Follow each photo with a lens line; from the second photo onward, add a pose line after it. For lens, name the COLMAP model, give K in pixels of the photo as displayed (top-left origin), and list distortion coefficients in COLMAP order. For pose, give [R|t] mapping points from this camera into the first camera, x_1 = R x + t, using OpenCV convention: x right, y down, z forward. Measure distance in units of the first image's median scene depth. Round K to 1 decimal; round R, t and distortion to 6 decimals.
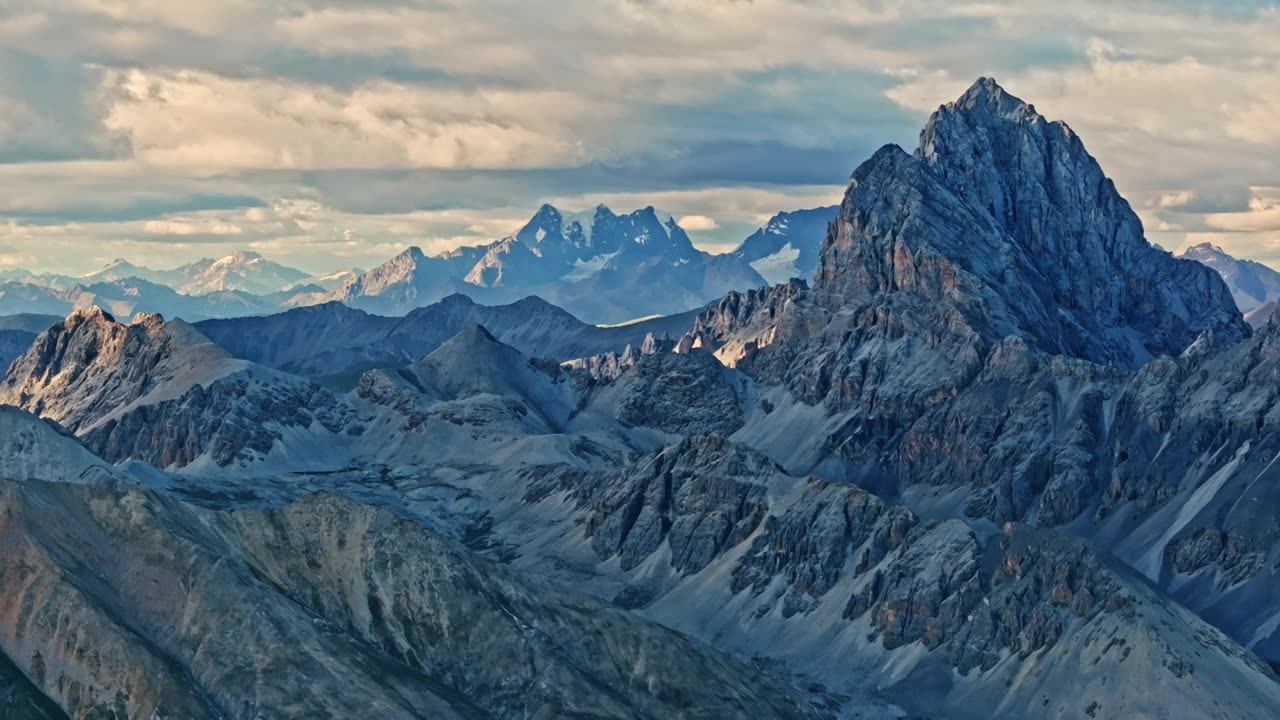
lens RADIAL K [[2844.5, 0, 640.0], [0, 2844.5, 360.0], [0, 0, 1]] dist [-0.199415, 0.865673]
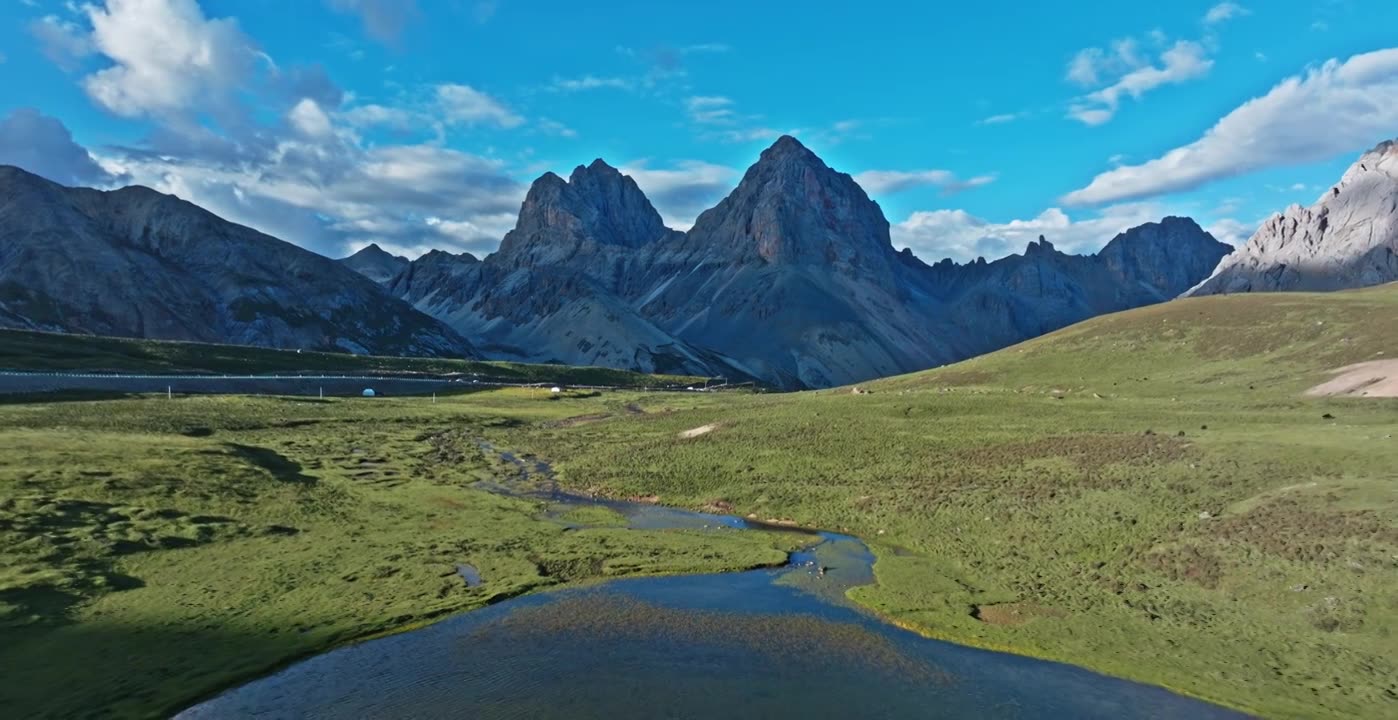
lens RADIAL K [[985.4, 0, 702.5], [0, 985.4, 356.5], [0, 0, 1]] dist [-0.000428, 0.016079]
pose [[0.989066, 0.004712, 0.147399, 0.111835], [-0.002335, 0.999865, -0.016291, 0.113556], [-0.147456, 0.015769, 0.988943, 0.182275]]
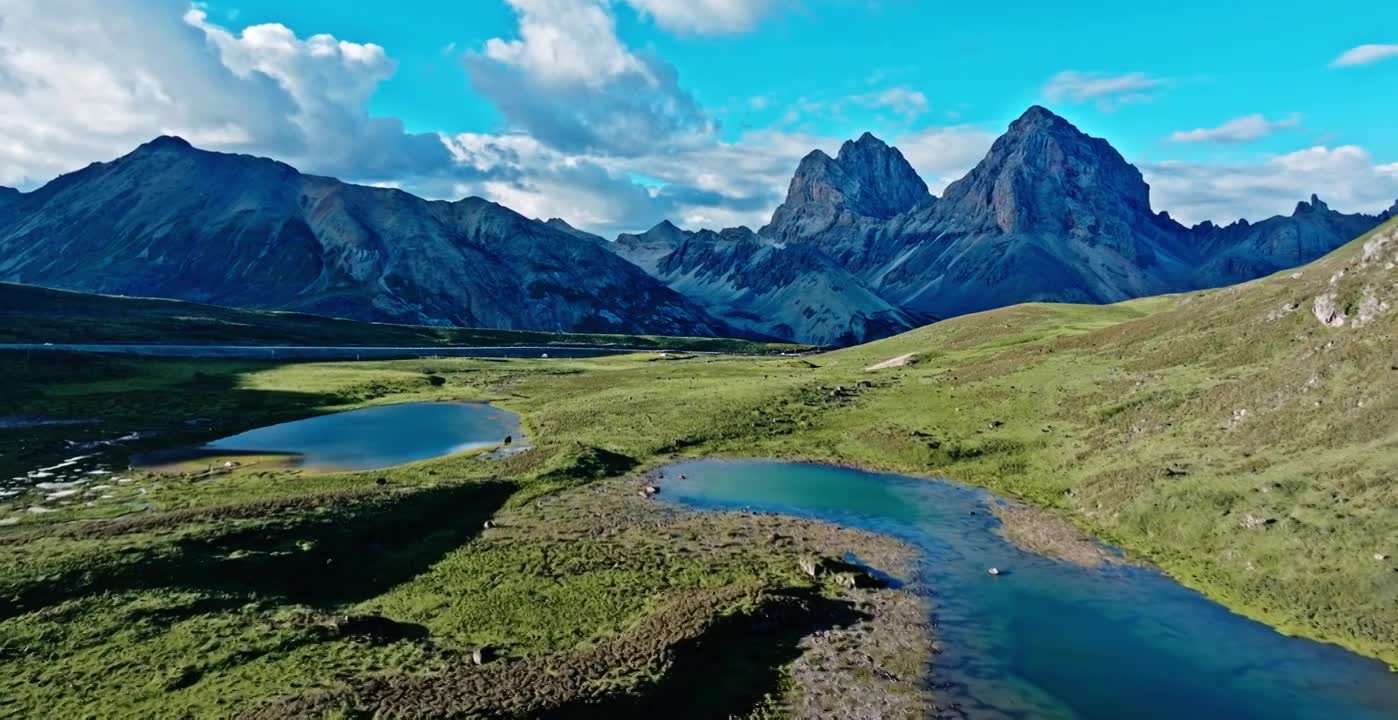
lens RADIAL K [[985.4, 0, 702.5], [0, 985.4, 356.5], [0, 0, 1]] dist [-0.000428, 0.016079]
pose [[0.985652, 0.014124, -0.168196, 0.167828], [-0.009143, 0.999498, 0.030347, 0.108633], [0.168541, -0.028374, 0.985286, 0.081559]]
